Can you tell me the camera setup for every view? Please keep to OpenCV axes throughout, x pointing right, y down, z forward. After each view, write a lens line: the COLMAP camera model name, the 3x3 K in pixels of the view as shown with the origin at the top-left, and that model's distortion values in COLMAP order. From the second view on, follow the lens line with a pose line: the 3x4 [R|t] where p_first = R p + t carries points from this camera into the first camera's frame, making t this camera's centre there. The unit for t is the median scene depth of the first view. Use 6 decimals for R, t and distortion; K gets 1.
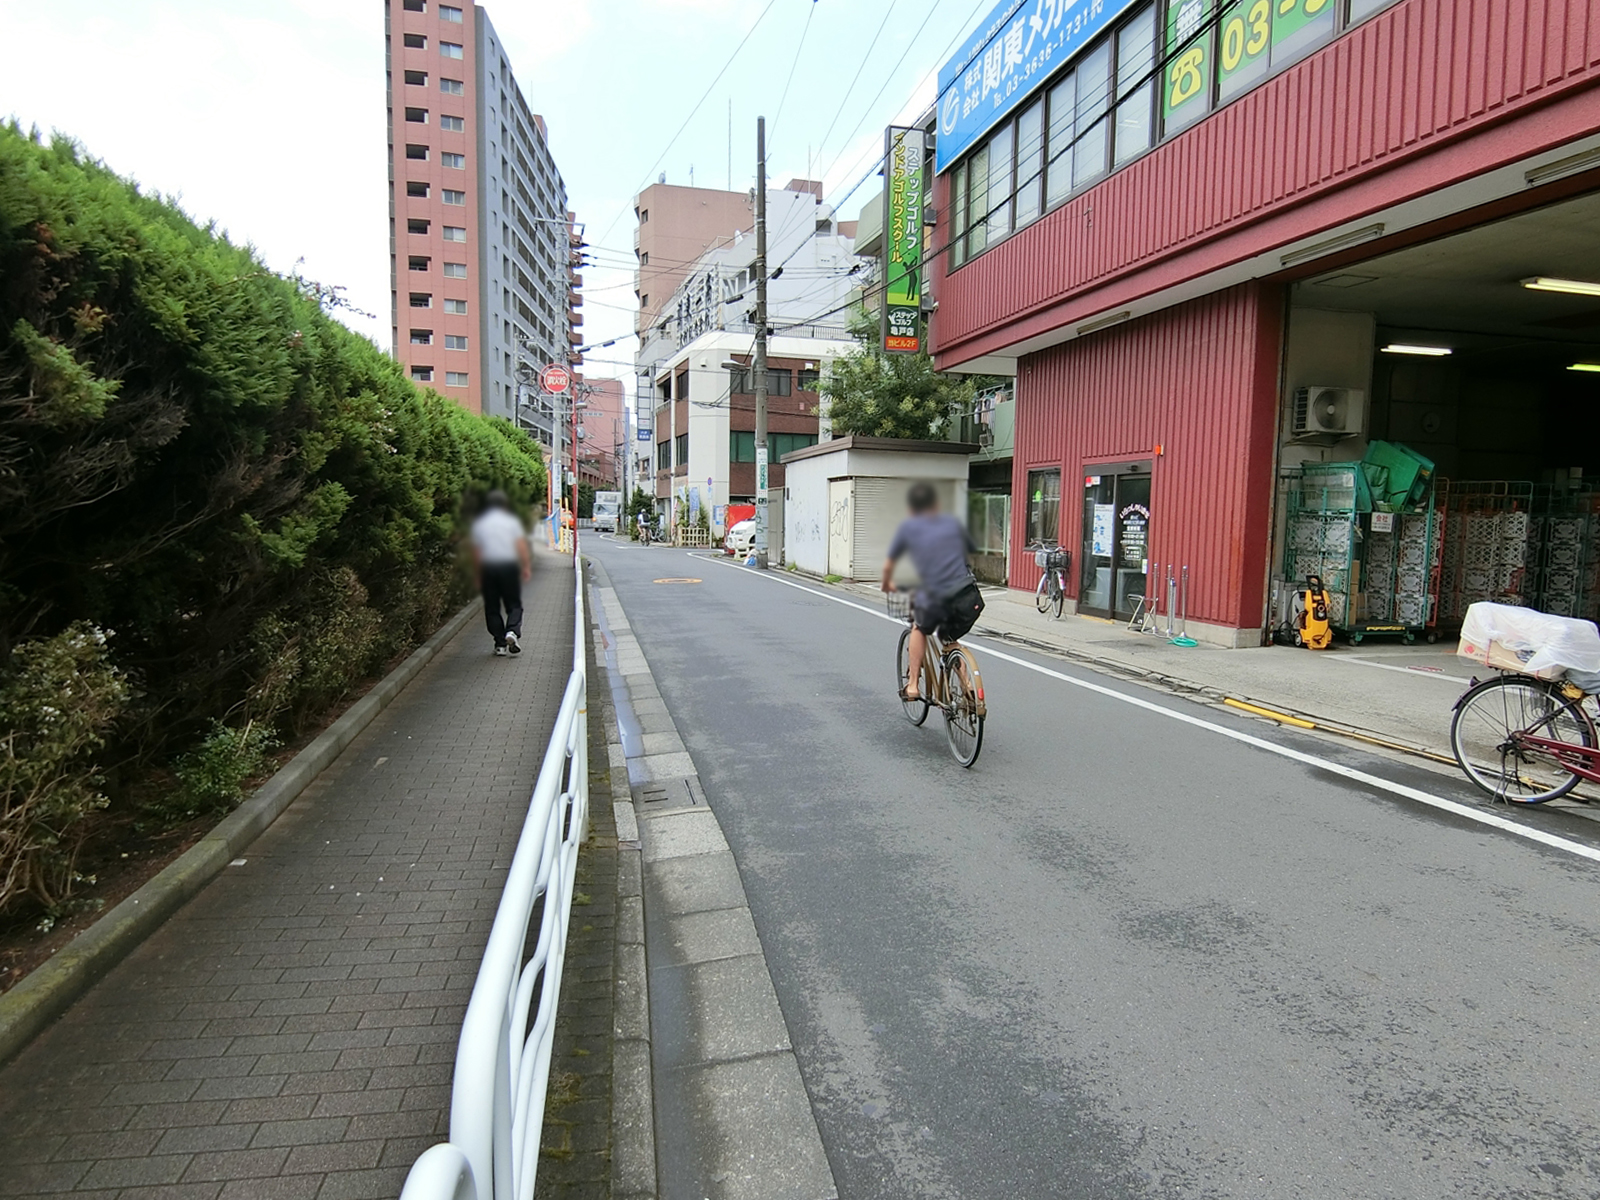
lens RADIAL K [[963.8, 0, 800.0], [0, 963.8, 600.0], [0, 0, 1]] dist [0.000881, -0.000003]
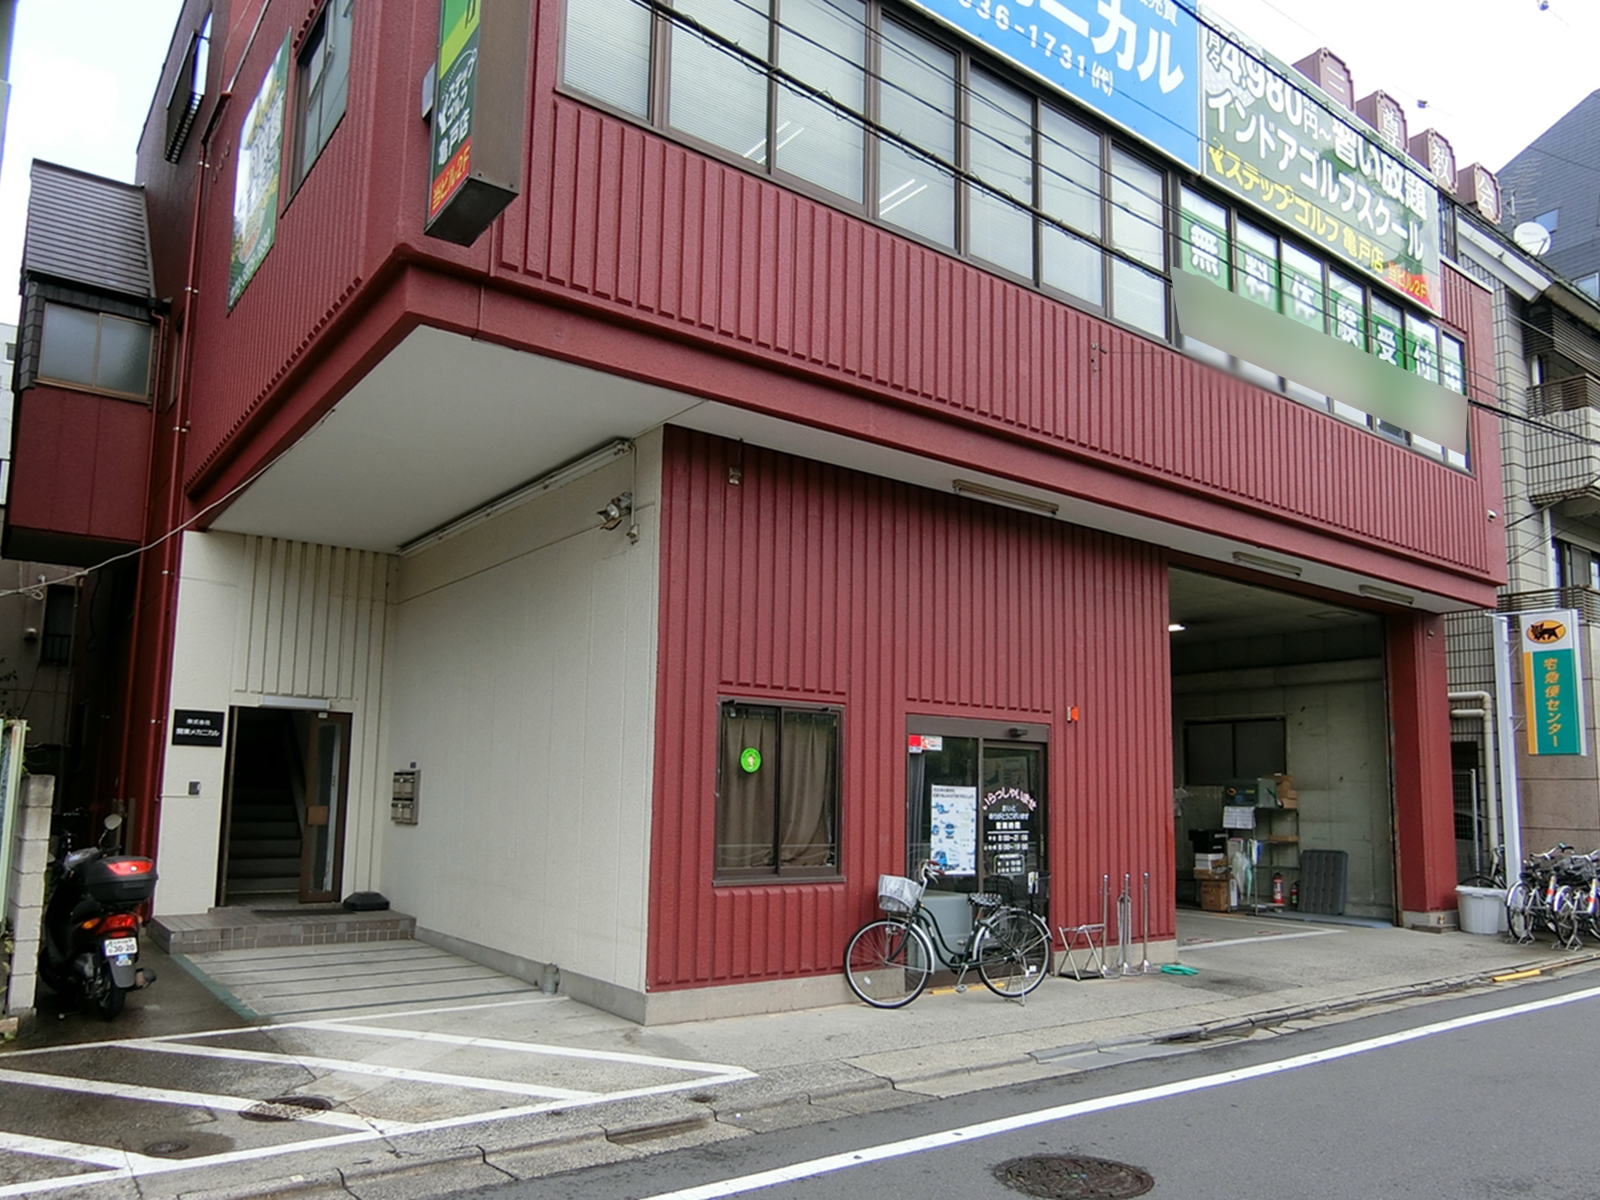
lens RADIAL K [[1245.8, 0, 799.5], [0, 1245.8, 668.6], [0, 0, 1]] dist [-0.004444, -0.000277]
pose [[-0.404075, 0.099957, 0.909248, -0.356238], [0.074754, 0.994295, -0.076085, -0.123695], [-0.911666, 0.037226, -0.409242, 1.442060]]
